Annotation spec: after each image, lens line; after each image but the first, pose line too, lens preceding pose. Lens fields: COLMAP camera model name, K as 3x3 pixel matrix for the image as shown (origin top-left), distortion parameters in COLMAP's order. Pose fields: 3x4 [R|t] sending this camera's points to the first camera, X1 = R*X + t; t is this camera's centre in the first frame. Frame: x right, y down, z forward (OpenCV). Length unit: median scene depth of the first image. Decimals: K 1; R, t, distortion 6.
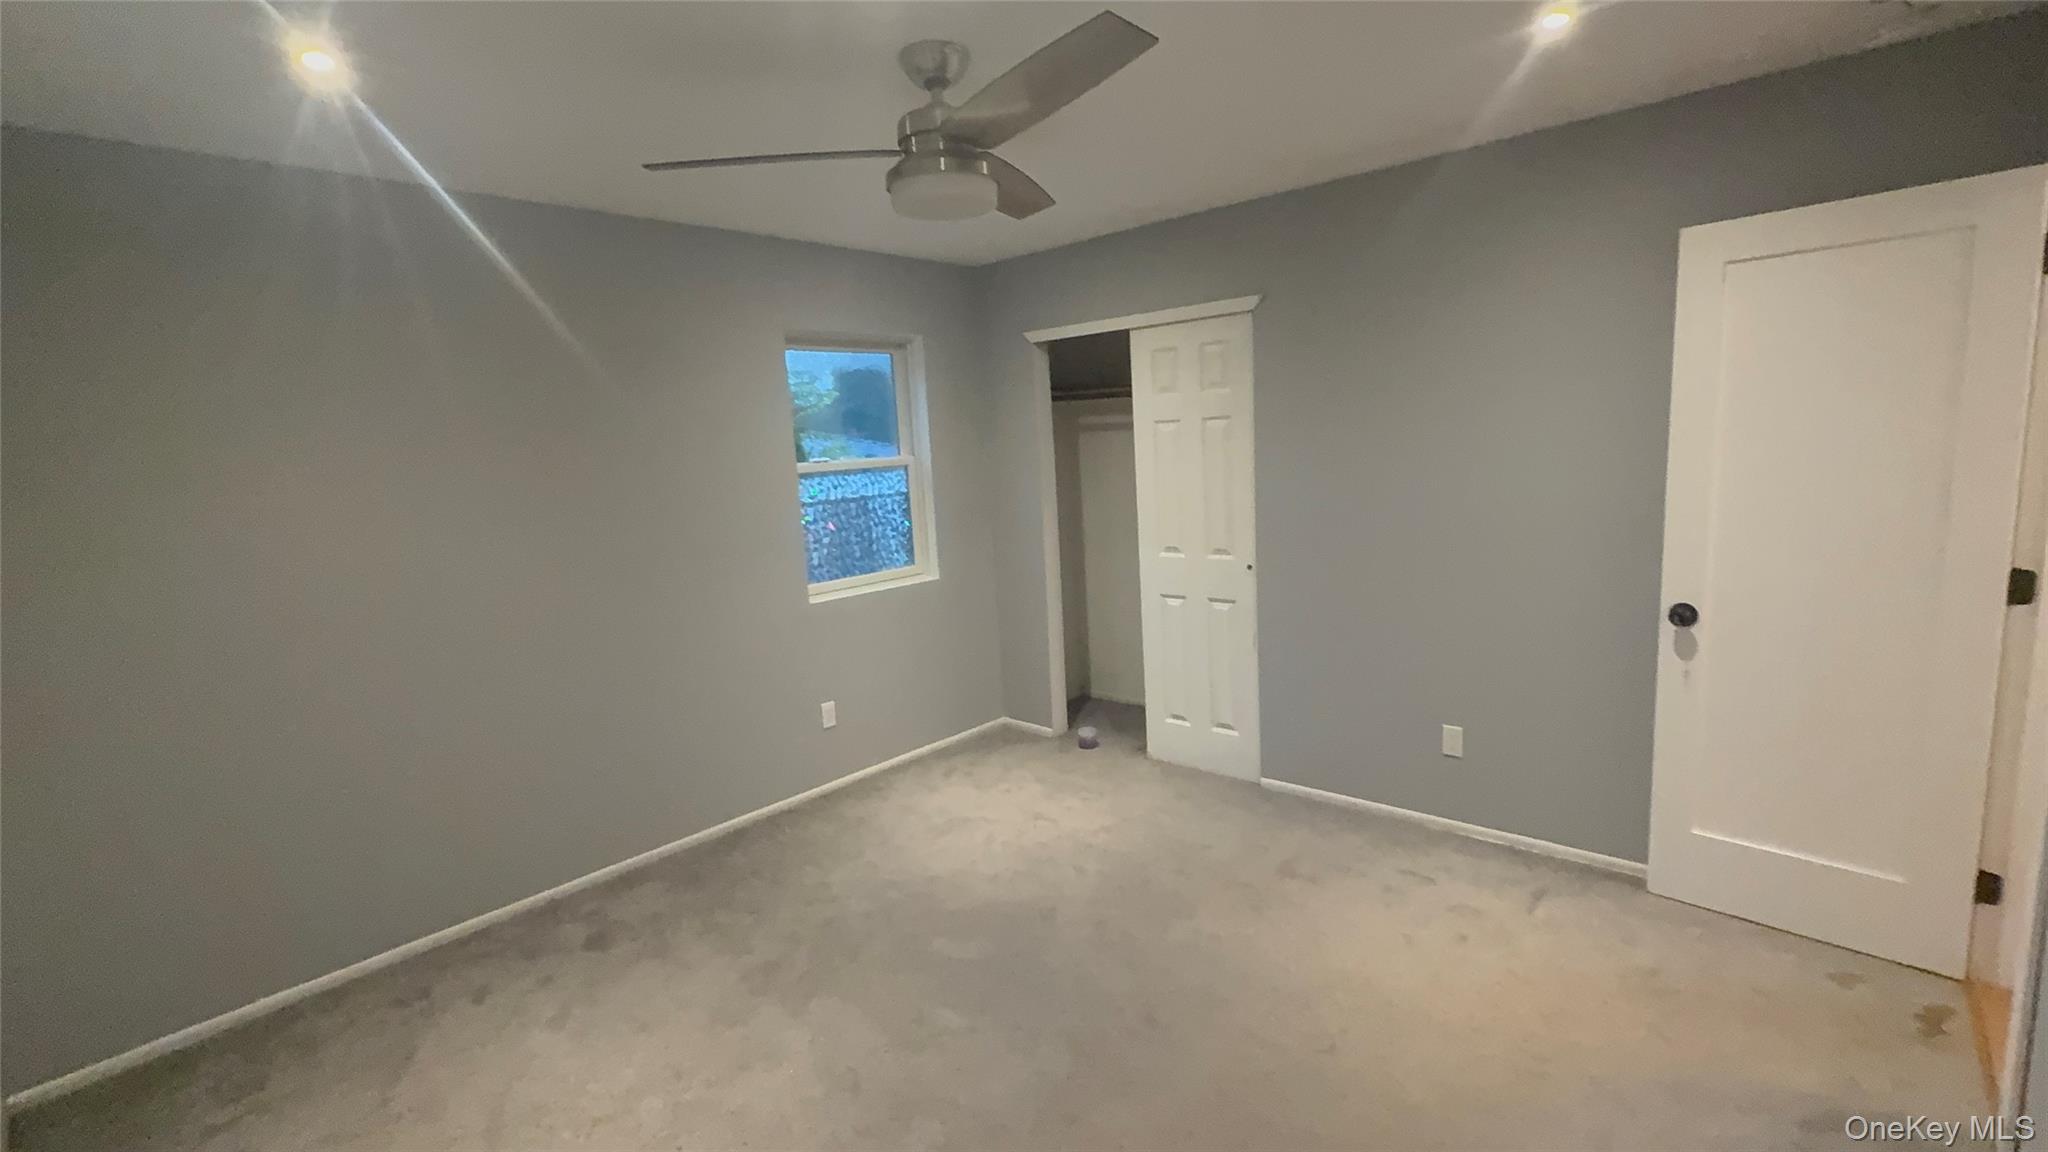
lens RADIAL K [[886.2, 0, 1024.0], [0, 886.2, 576.0], [0, 0, 1]] dist [-0.002630, 0.000143]
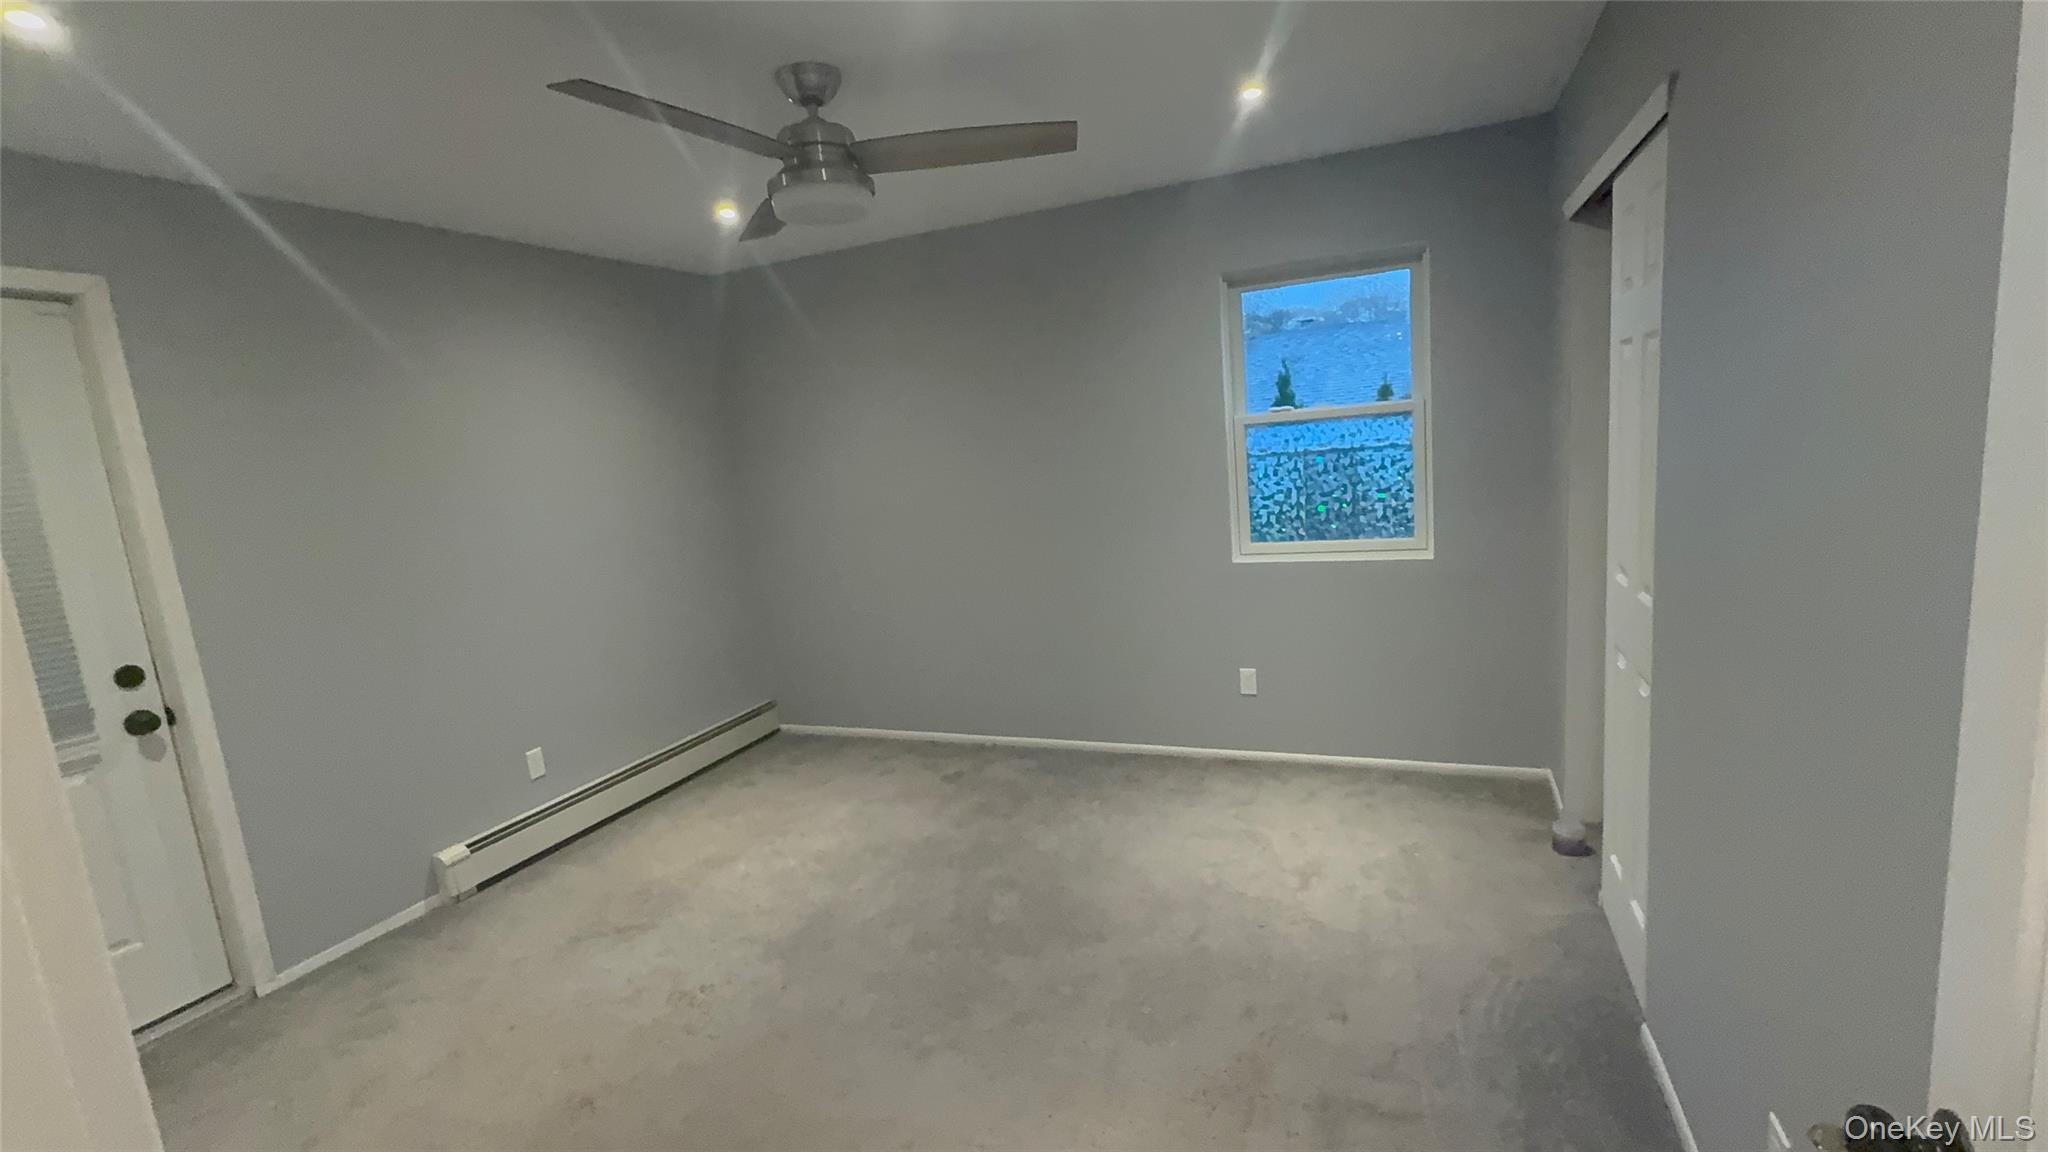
lens RADIAL K [[886.2, 0, 1024.0], [0, 886.2, 576.0], [0, 0, 1]] dist [-0.002630, 0.000143]
pose [[0.348653, 0.179035, -0.919993, 0.551433], [-0.074883, 0.983769, 0.163067, -0.091518], [0.934256, 0.012038, 0.356401, 0.436527]]
